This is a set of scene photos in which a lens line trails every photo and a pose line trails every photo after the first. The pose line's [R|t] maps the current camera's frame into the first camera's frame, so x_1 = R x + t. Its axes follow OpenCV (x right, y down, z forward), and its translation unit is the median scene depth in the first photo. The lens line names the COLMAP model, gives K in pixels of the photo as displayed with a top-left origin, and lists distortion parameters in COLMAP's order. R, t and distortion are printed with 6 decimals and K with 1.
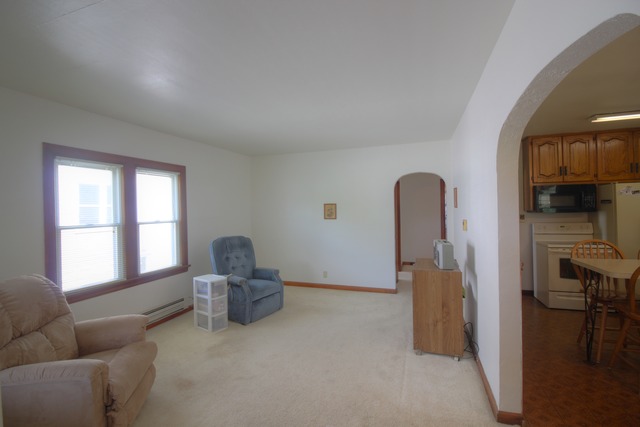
lens RADIAL K [[296.3, 0, 318.8], [0, 296.3, 209.3], [0, 0, 1]] dist [-0.005252, -0.008181]
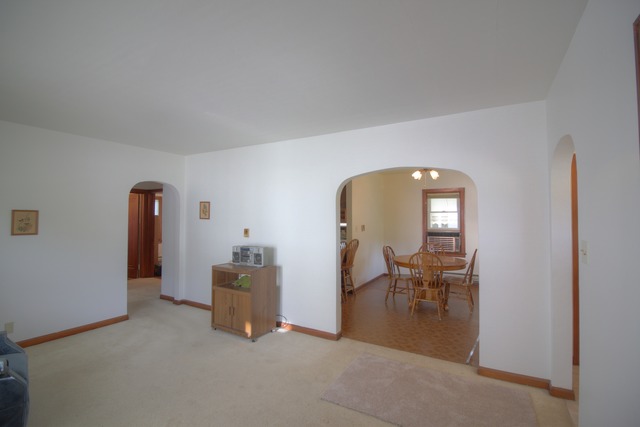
lens RADIAL K [[296.3, 0, 316.6], [0, 296.3, 210.9], [0, 0, 1]] dist [-0.005252, -0.008181]
pose [[0.190583, 0.039702, 0.980868, -0.547916], [-0.002938, 0.999200, -0.039873, 0.006807], [-0.981667, 0.004717, 0.190547, 0.353567]]
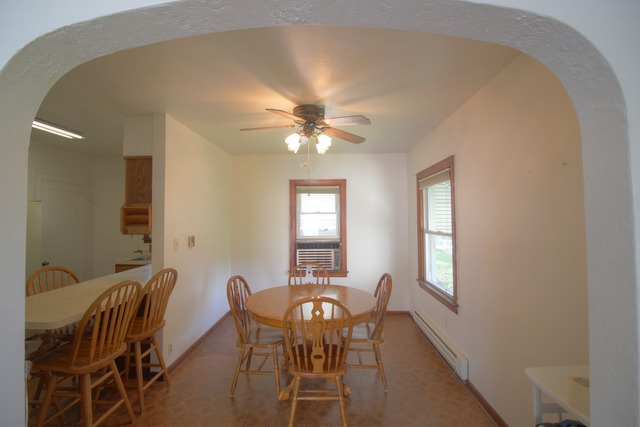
lens RADIAL K [[296.3, 0, 312.0], [0, 296.3, 209.1], [0, 0, 1]] dist [-0.005252, -0.008181]
pose [[-0.281301, 0.059587, 0.957768, 0.068657], [0.014258, 0.998220, -0.057917, -0.003377], [-0.959514, -0.002637, -0.281650, 0.321798]]
